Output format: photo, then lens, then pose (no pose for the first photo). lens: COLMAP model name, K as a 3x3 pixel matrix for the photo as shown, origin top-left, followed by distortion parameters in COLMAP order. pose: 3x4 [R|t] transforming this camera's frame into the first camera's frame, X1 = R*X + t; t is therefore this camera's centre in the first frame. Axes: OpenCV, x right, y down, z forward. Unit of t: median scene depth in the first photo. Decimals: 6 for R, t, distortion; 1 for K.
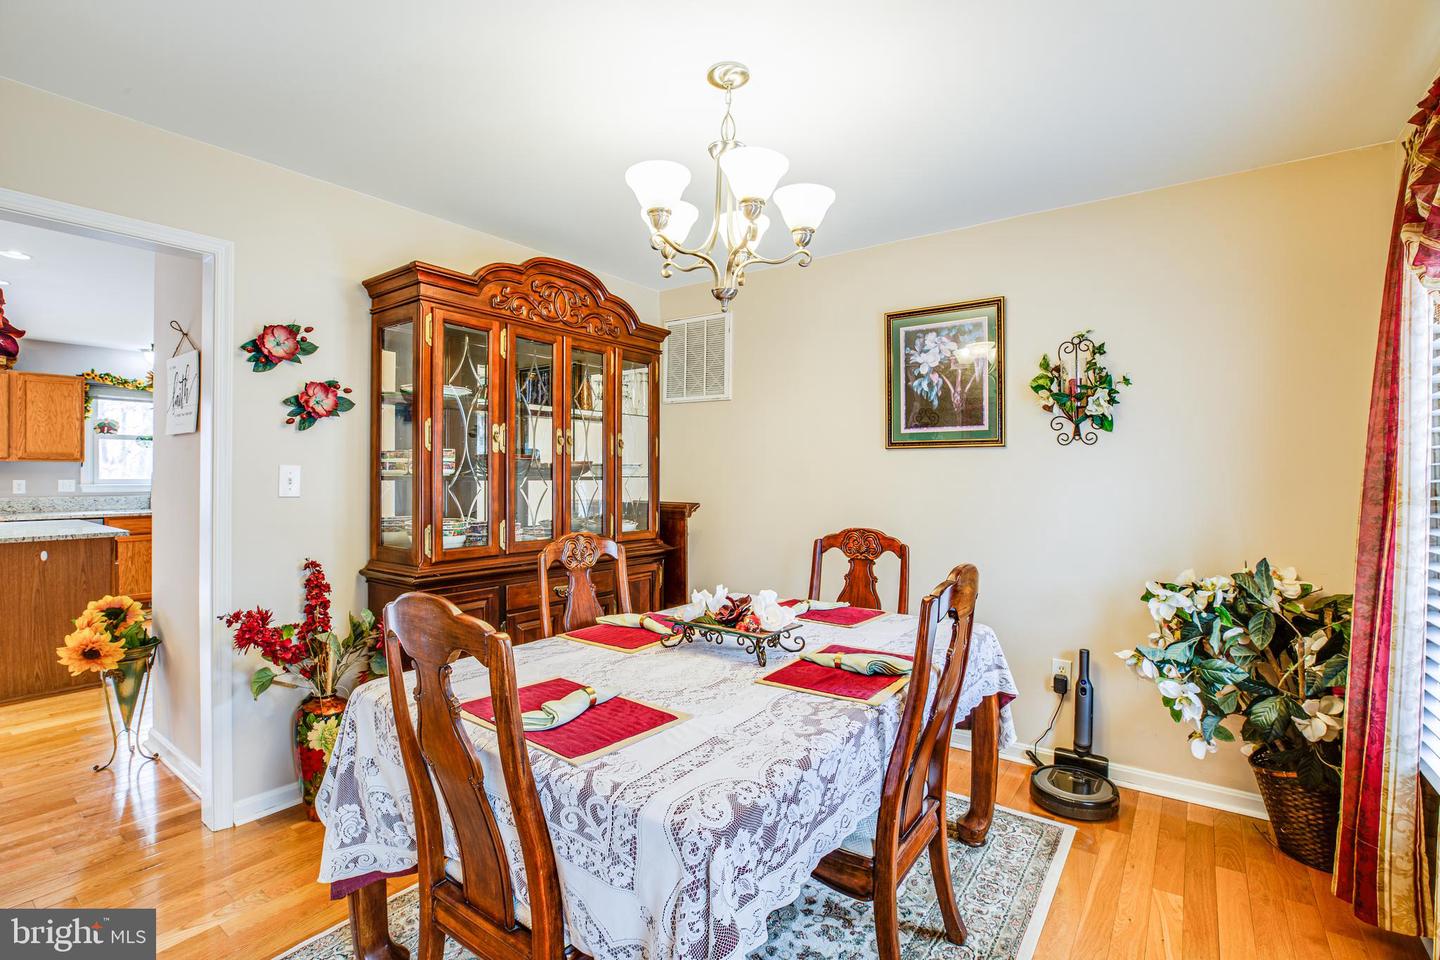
lens RADIAL K [[667.4, 0, 712.1], [0, 667.4, 475.3], [0, 0, 1]] dist [-0.037706, 0.009353]
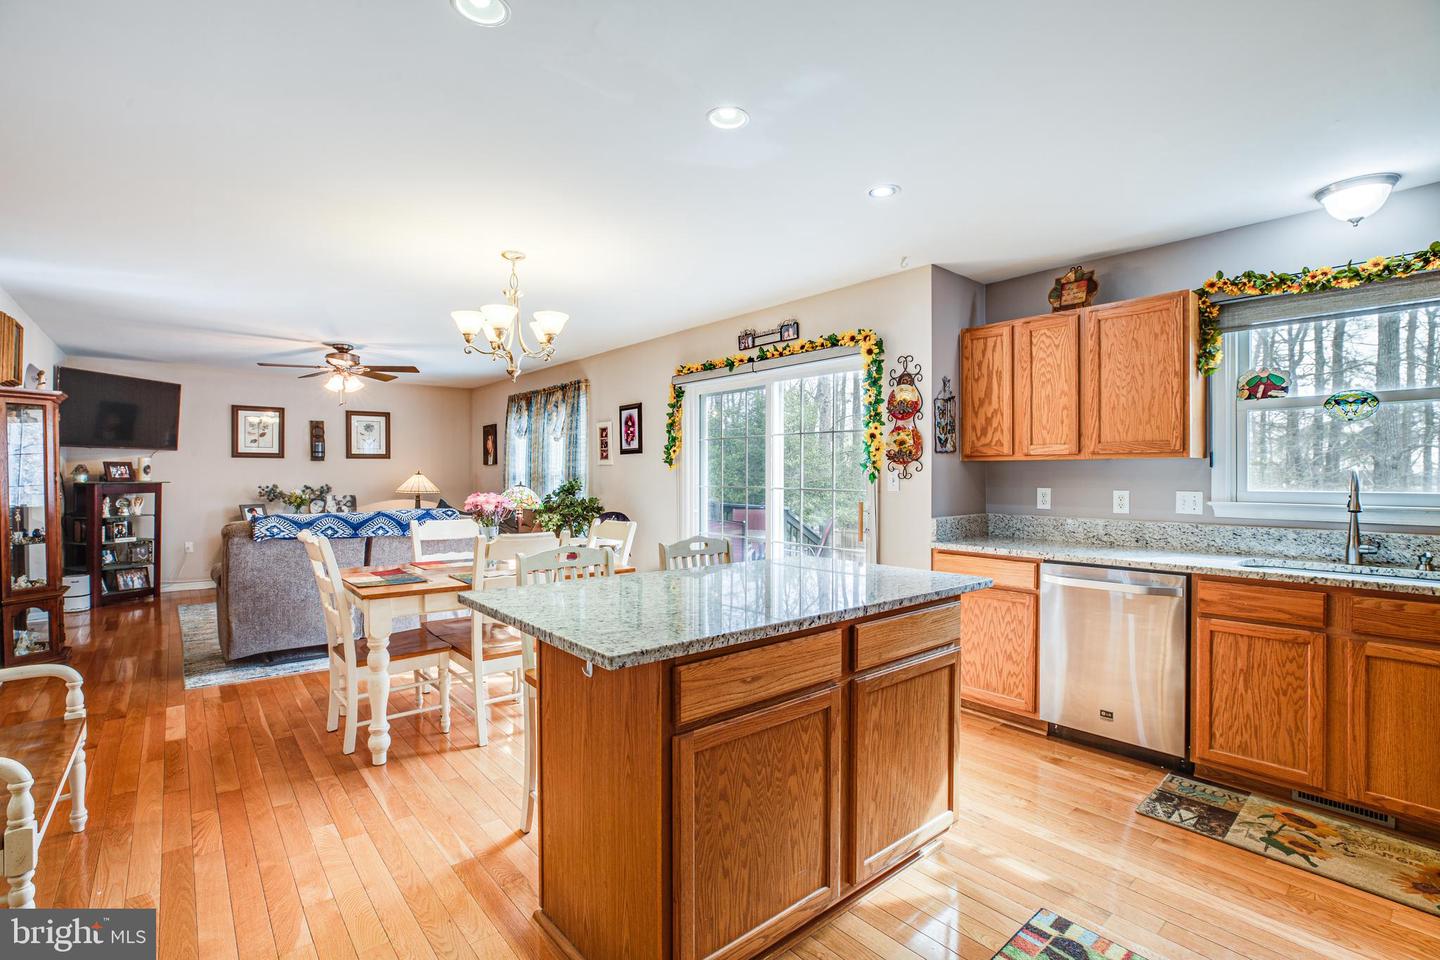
lens RADIAL K [[667.4, 0, 710.3], [0, 667.4, 476.2], [0, 0, 1]] dist [-0.037706, 0.009353]
pose [[-0.222705, -0.002066, -0.974884, -0.387456], [-0.004538, 0.999989, -0.001082, -0.003332], [0.974875, 0.004183, -0.222712, 0.752150]]
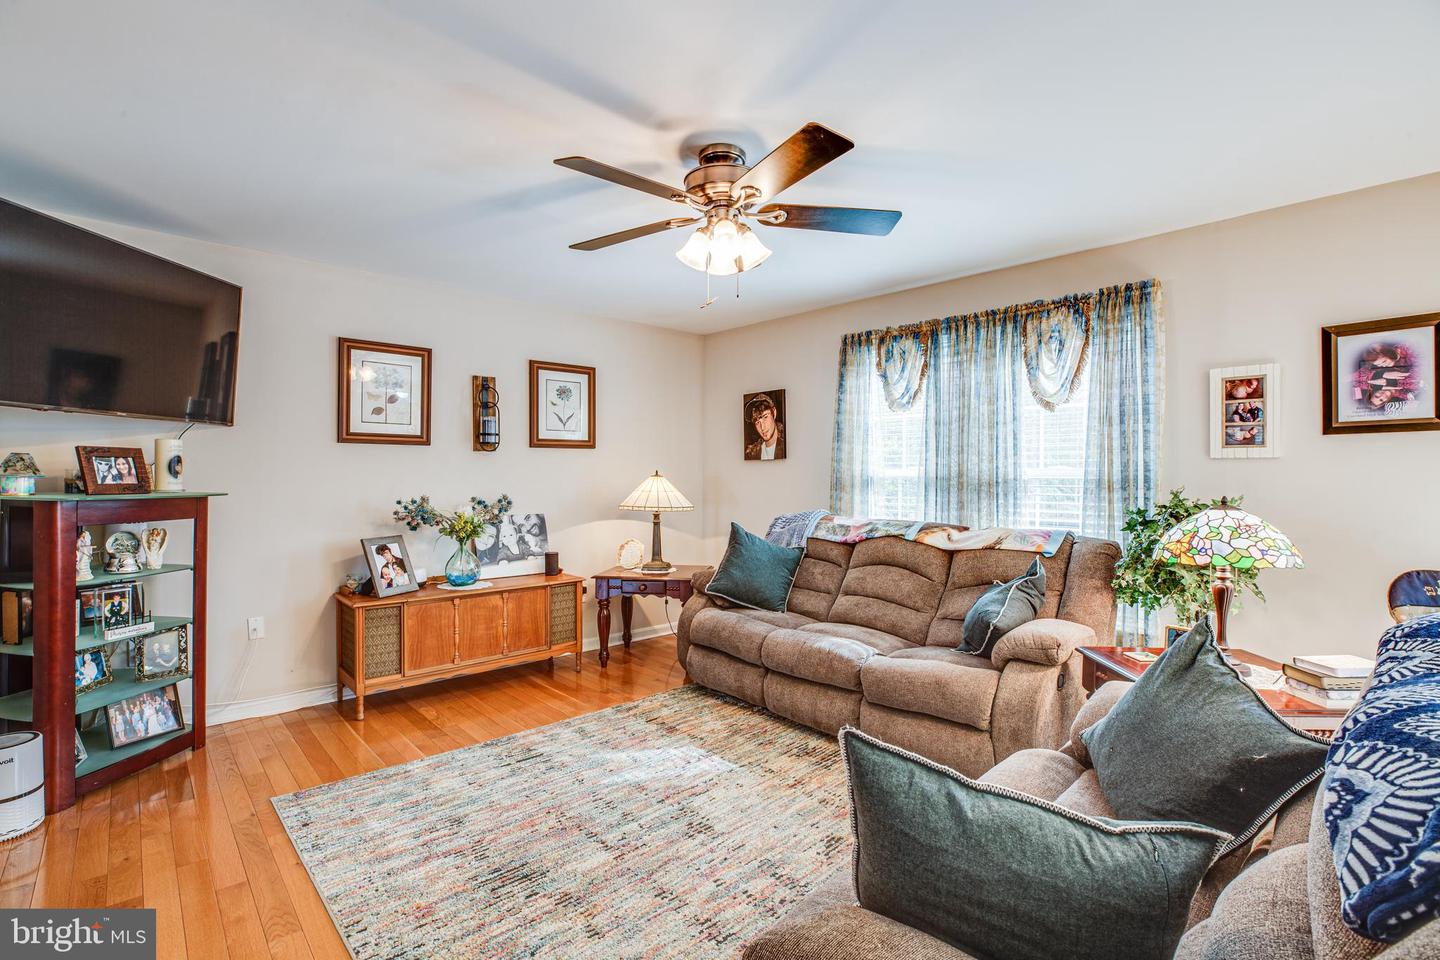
lens RADIAL K [[667.4, 0, 718.3], [0, 667.4, 477.3], [0, 0, 1]] dist [-0.037706, 0.009353]
pose [[-0.171536, -0.000247, -0.985178, -0.859426], [-0.005767, 0.999983, 0.000754, -0.005885], [0.985161, 0.005811, -0.171535, 0.029176]]
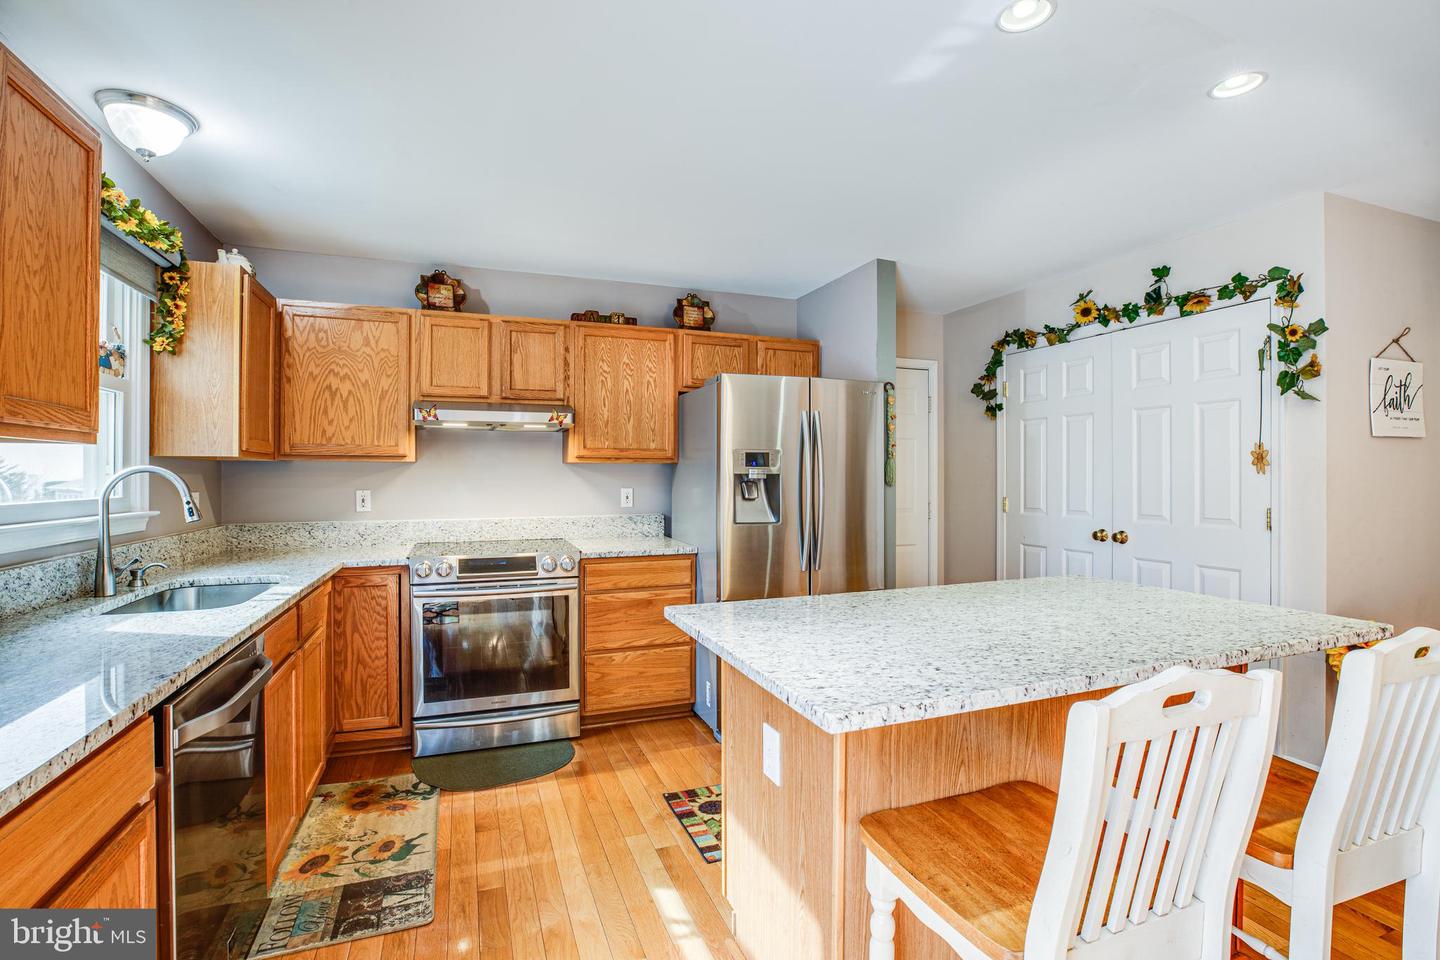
lens RADIAL K [[667.4, 0, 709.6], [0, 667.4, 473.3], [0, 0, 1]] dist [-0.037706, 0.009353]
pose [[0.536403, -0.000712, 0.843962, -1.062976], [0.001691, 0.999999, -0.000231, -0.007675], [-0.843961, 0.001551, 0.536403, 0.638857]]
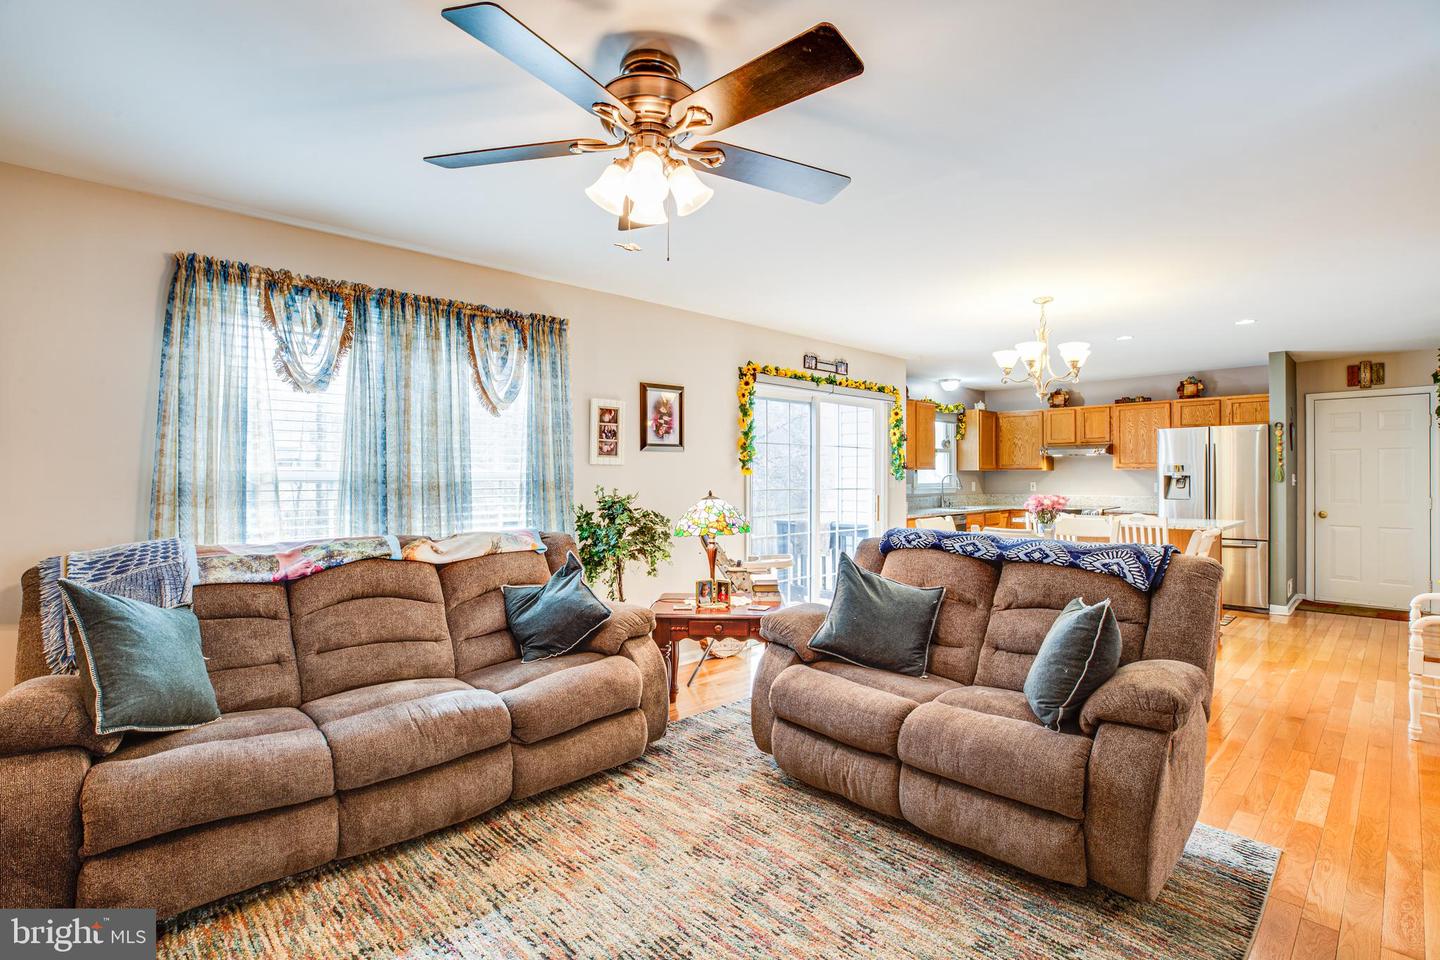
lens RADIAL K [[667.4, 0, 720.0], [0, 667.4, 468.3], [0, 0, 1]] dist [-0.037706, 0.009353]
pose [[0.987668, -0.008427, -0.156334, -1.185976], [0.006257, 0.999877, -0.014370, -0.007249], [0.156436, 0.013214, 0.987600, -0.351468]]
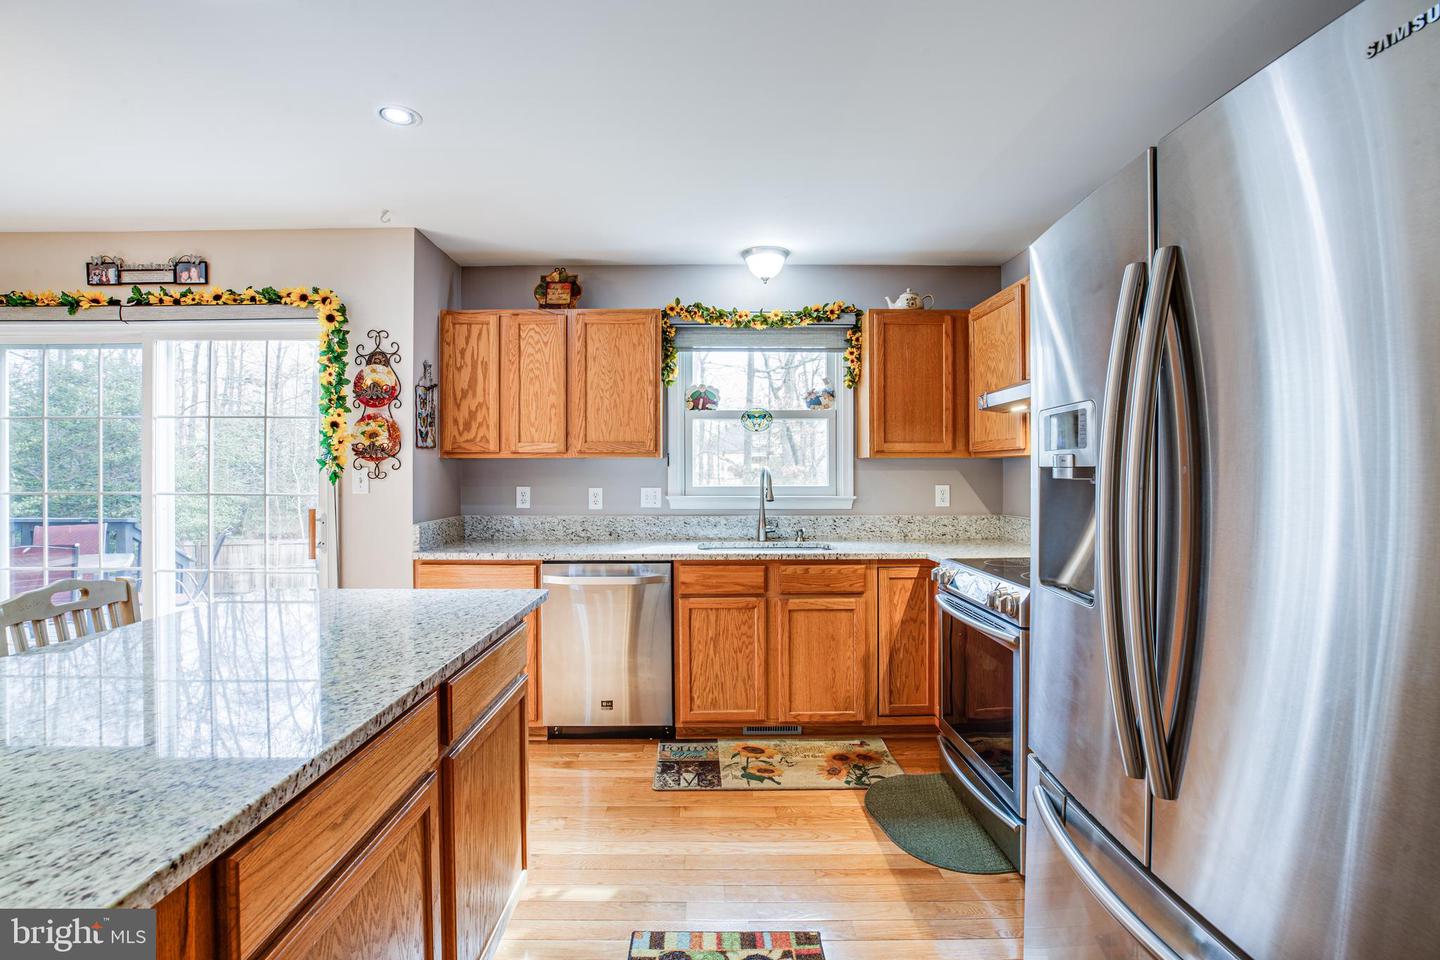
lens RADIAL K [[667.4, 0, 720.3], [0, 667.4, 471.7], [0, 0, 1]] dist [-0.037706, 0.009353]
pose [[0.614913, -0.006656, -0.788567, -0.472942], [0.002939, 0.999977, -0.006149, -0.004025], [0.788589, 0.001463, 0.614919, 0.682673]]
